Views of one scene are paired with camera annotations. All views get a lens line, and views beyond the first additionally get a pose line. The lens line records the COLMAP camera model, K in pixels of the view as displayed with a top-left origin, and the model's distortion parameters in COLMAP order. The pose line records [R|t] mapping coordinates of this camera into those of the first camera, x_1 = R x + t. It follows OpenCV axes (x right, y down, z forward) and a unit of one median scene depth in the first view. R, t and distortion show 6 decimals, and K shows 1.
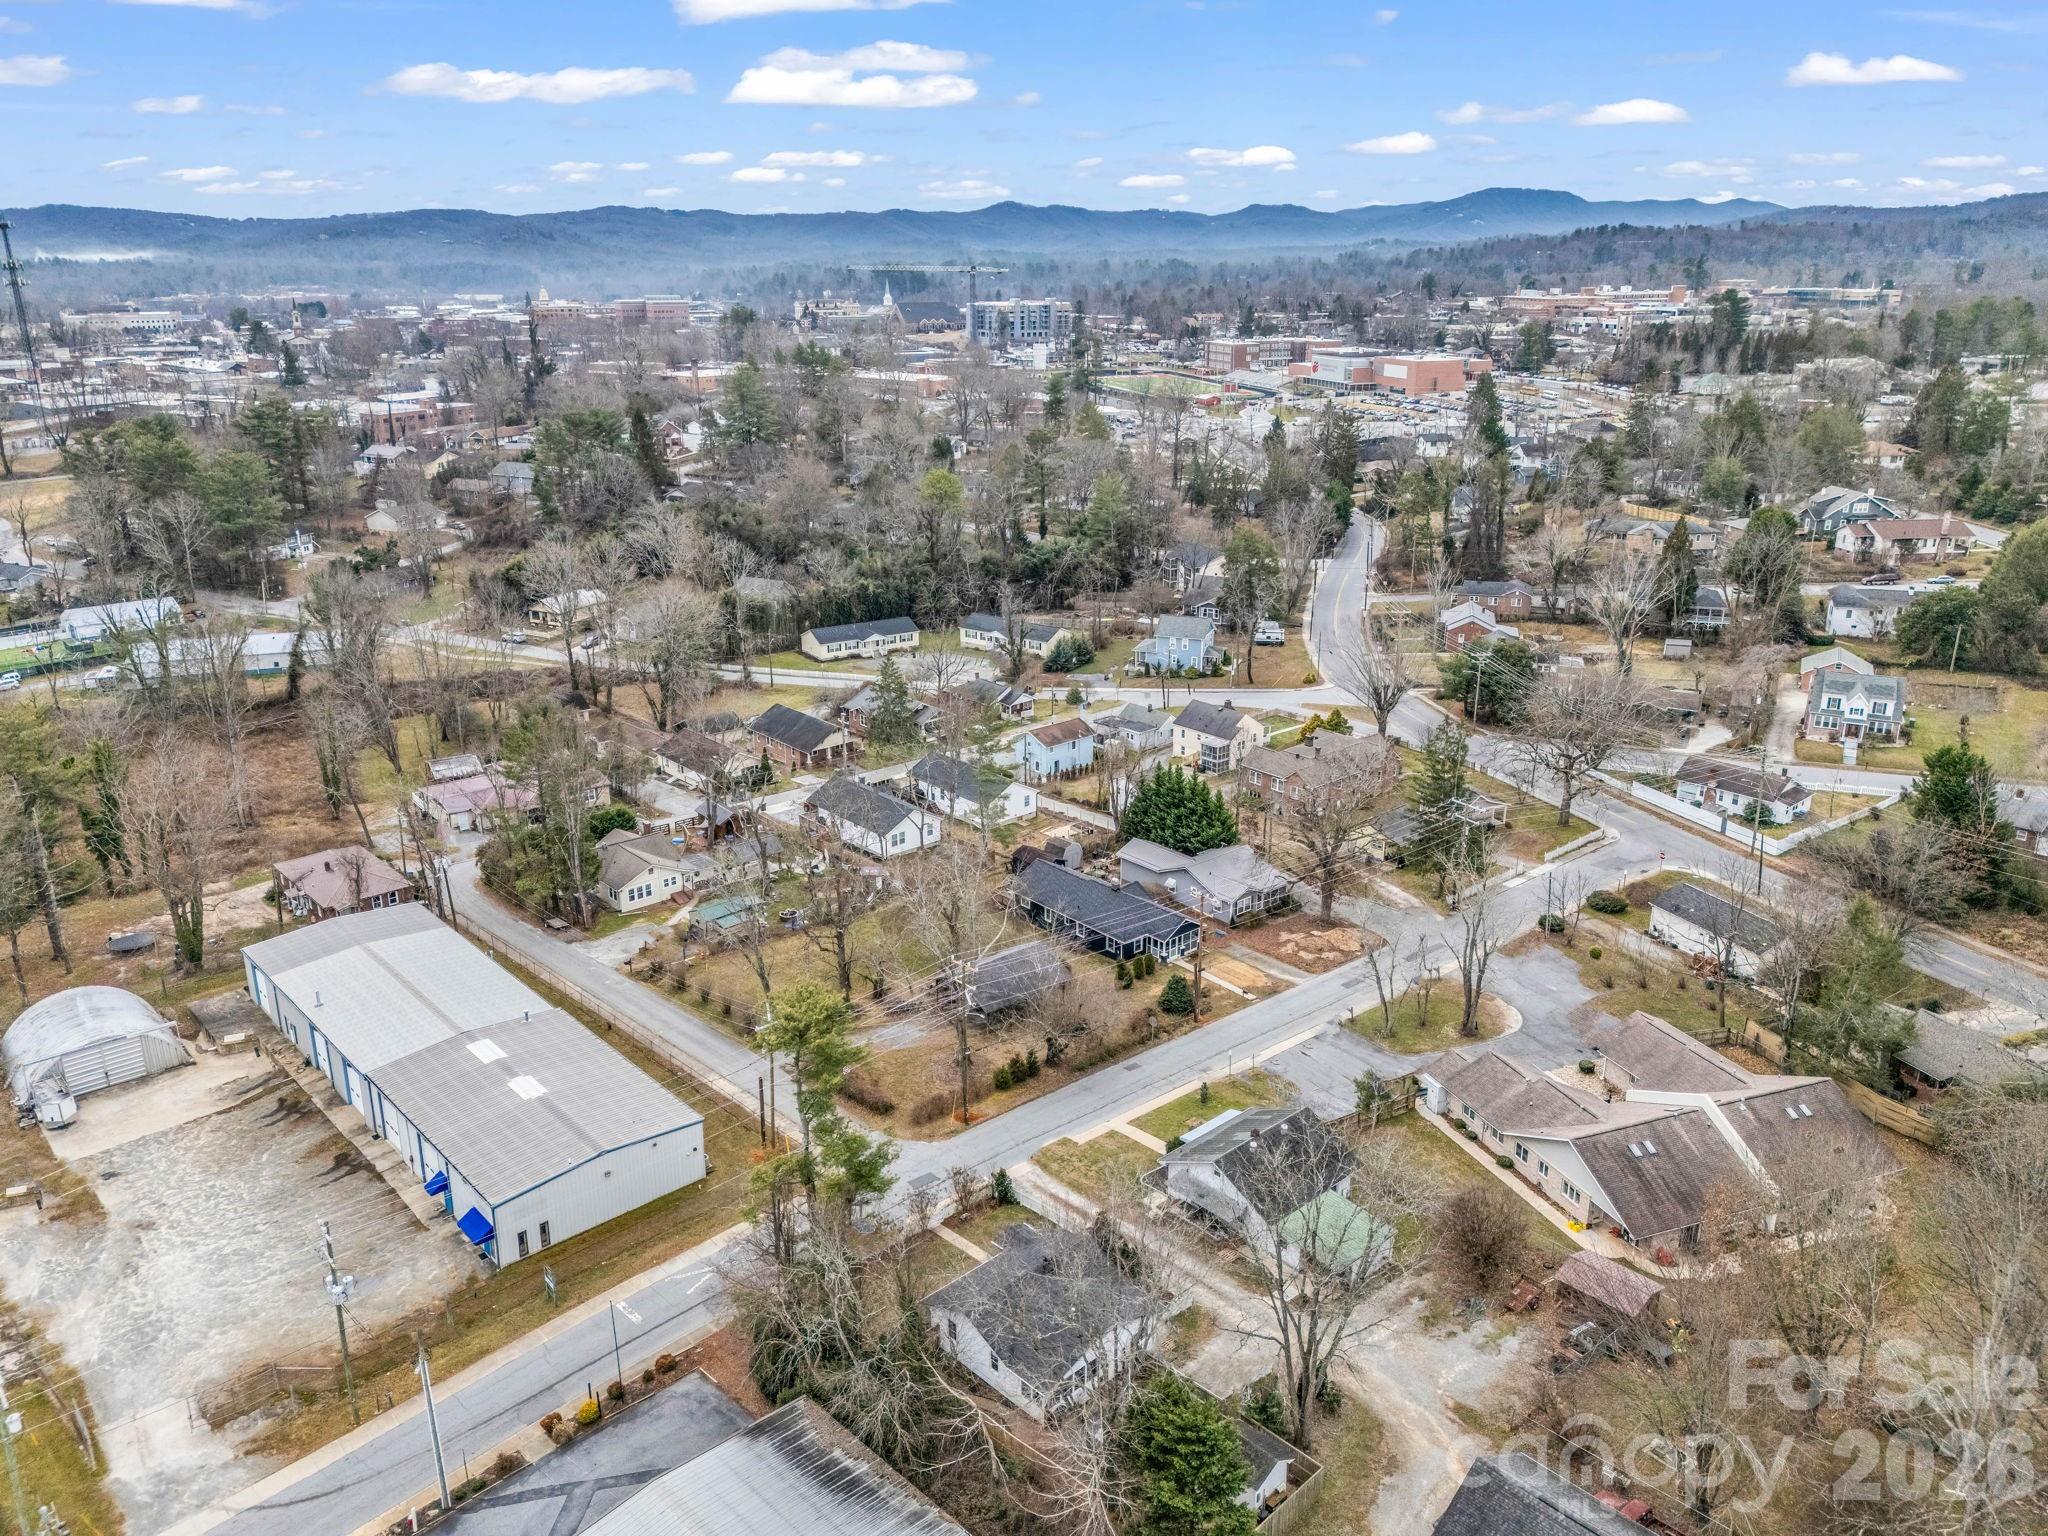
lens RADIAL K [[1490.2, 0, 1019.7], [0, 1490.2, 807.8], [0, 0, 1]] dist [0.069320, -0.056312]
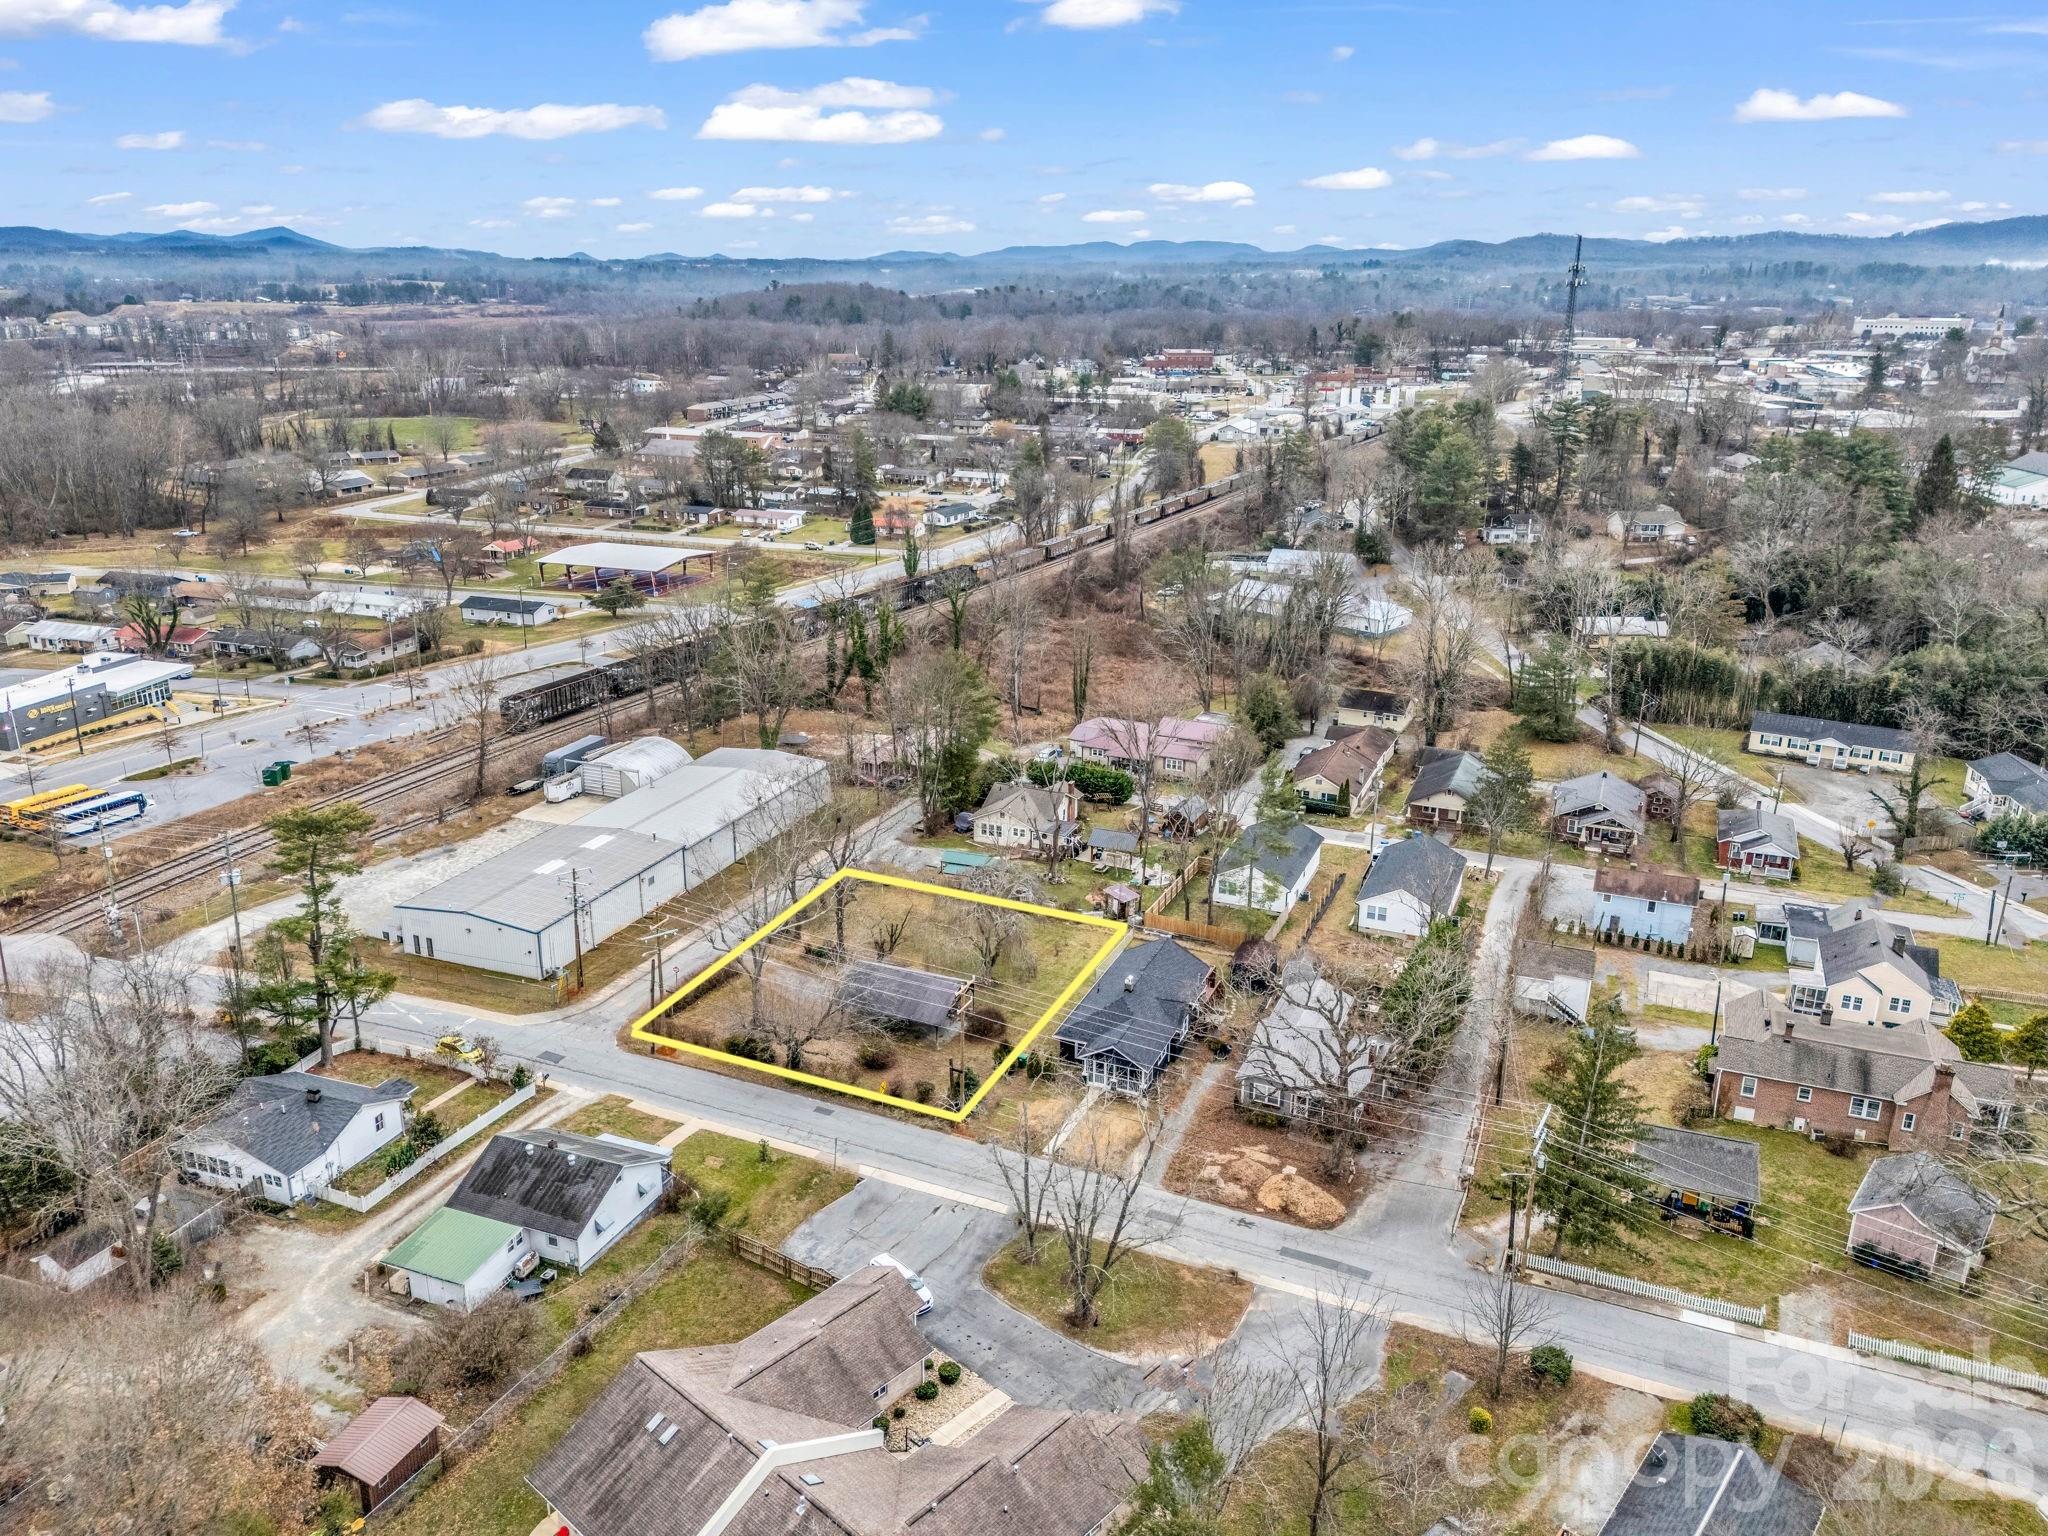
lens RADIAL K [[1493.7, 0, 1025.0], [0, 1493.7, 778.2], [0, 0, 1]] dist [0.092626, -0.100693]
pose [[0.444350, 0.295171, -0.845829, 0.556265], [-0.313225, 0.935759, 0.162003, -0.136288], [0.839311, 0.192949, 0.508260, 0.380508]]
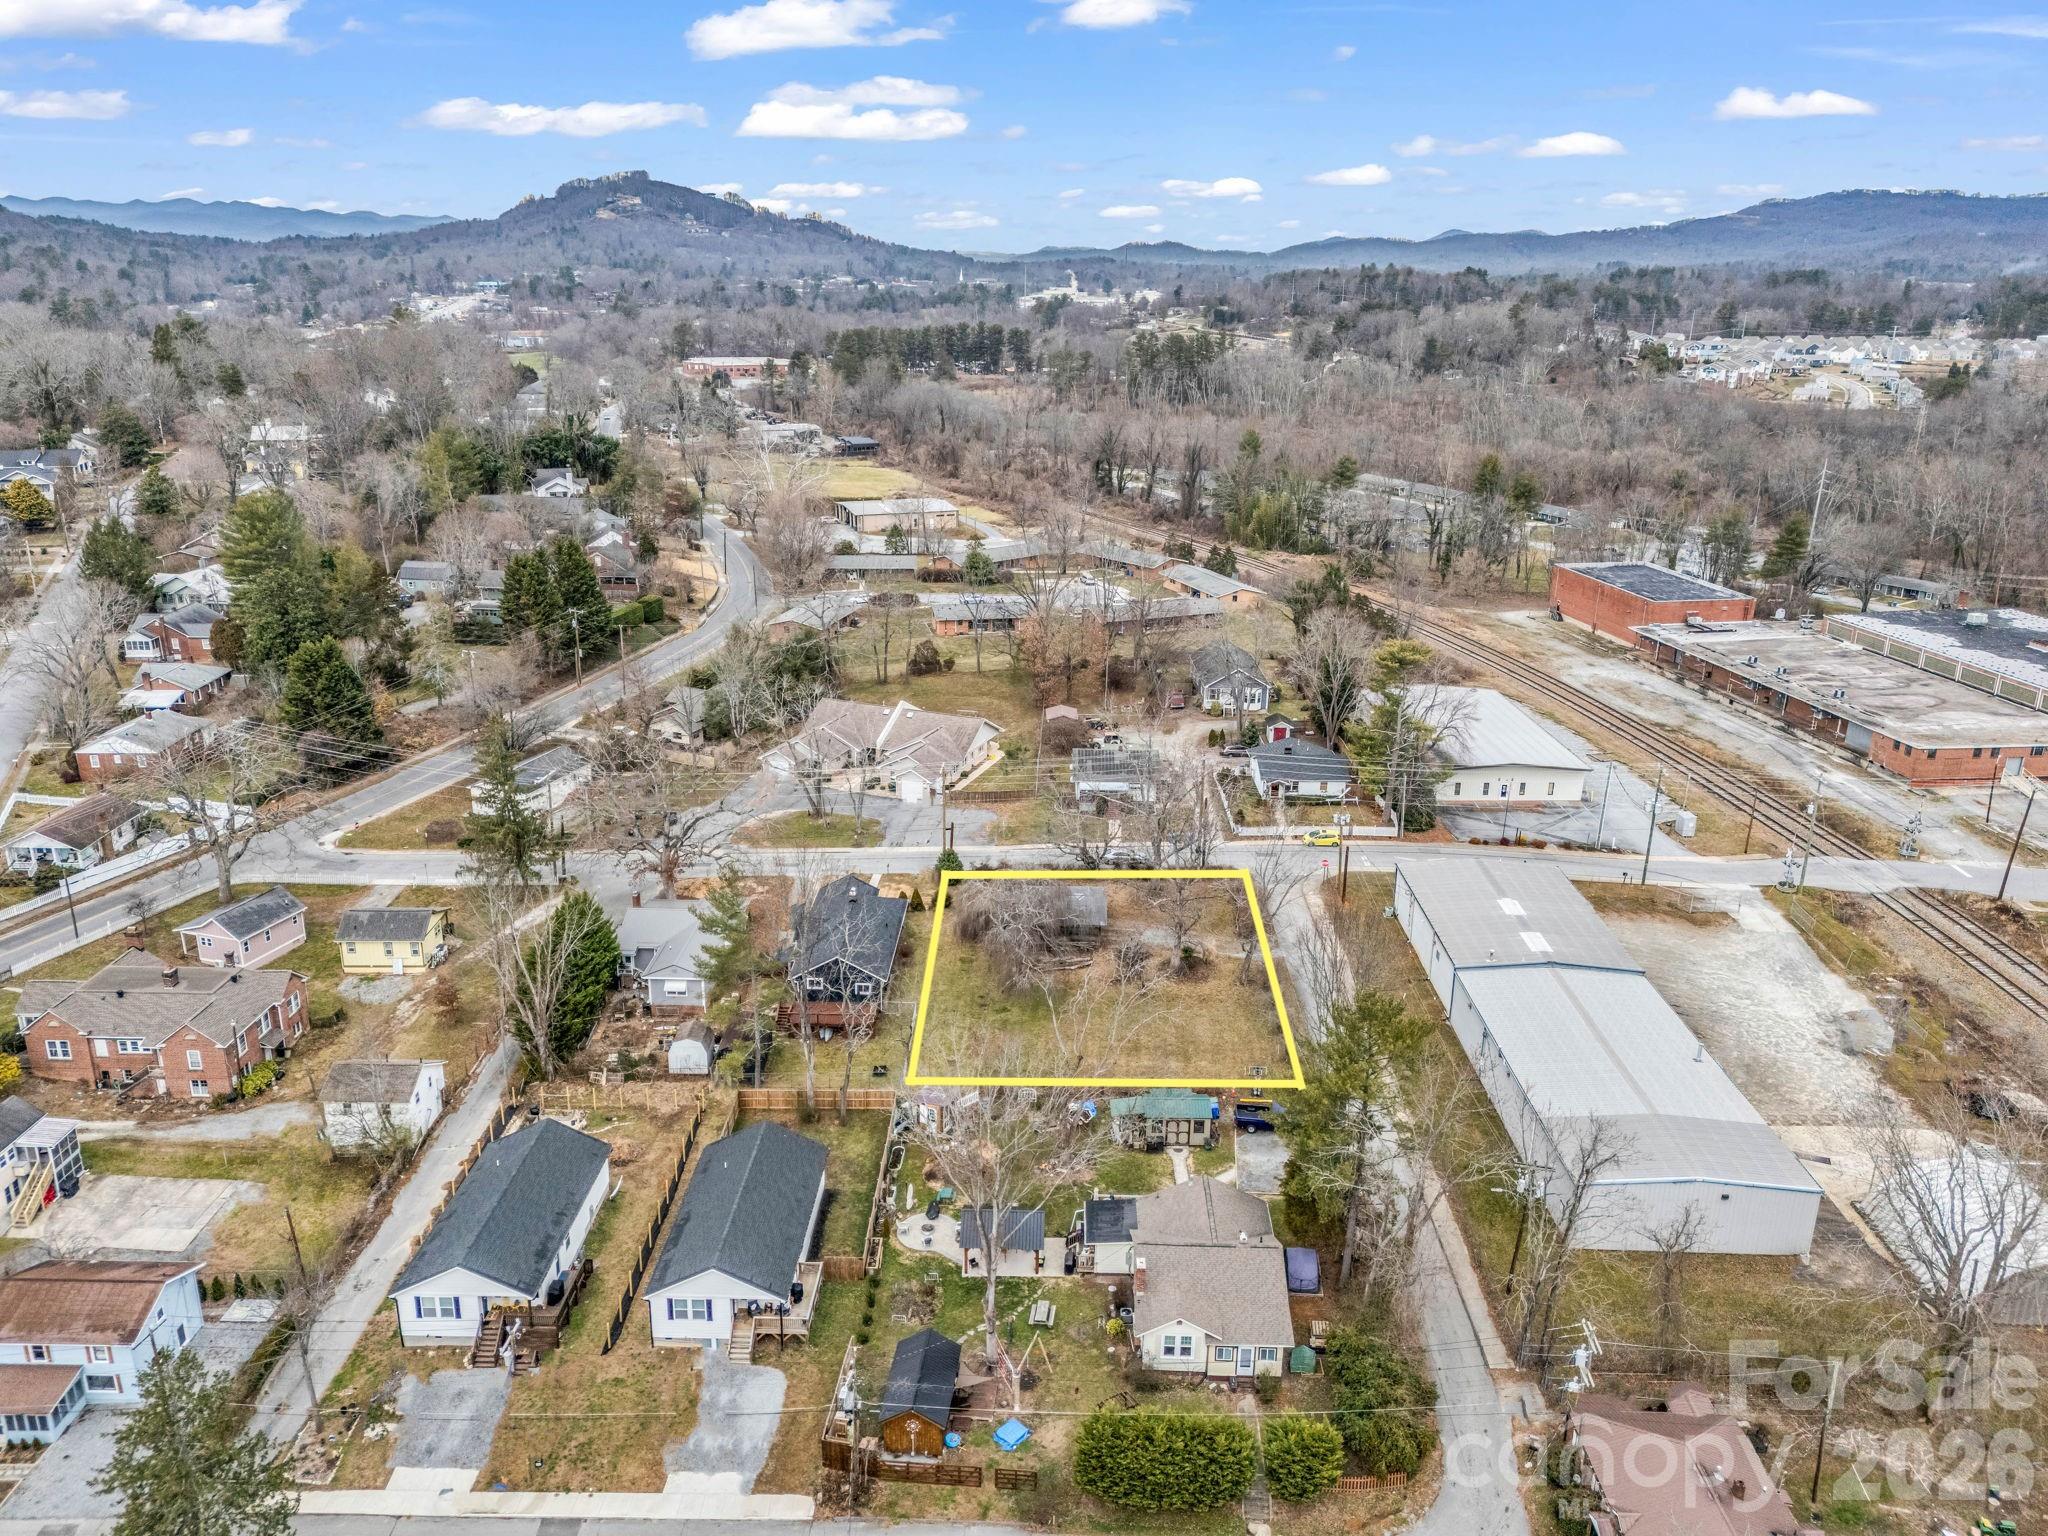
lens RADIAL K [[1515.0, 0, 1021.8], [0, 1515.0, 704.9], [0, 0, 1]] dist [0.098200, -0.093915]
pose [[-0.730943, -0.188993, 0.655747, -0.480879], [0.237365, 0.830484, 0.503938, -0.396114], [-0.639829, 0.524001, -0.562176, 1.088869]]
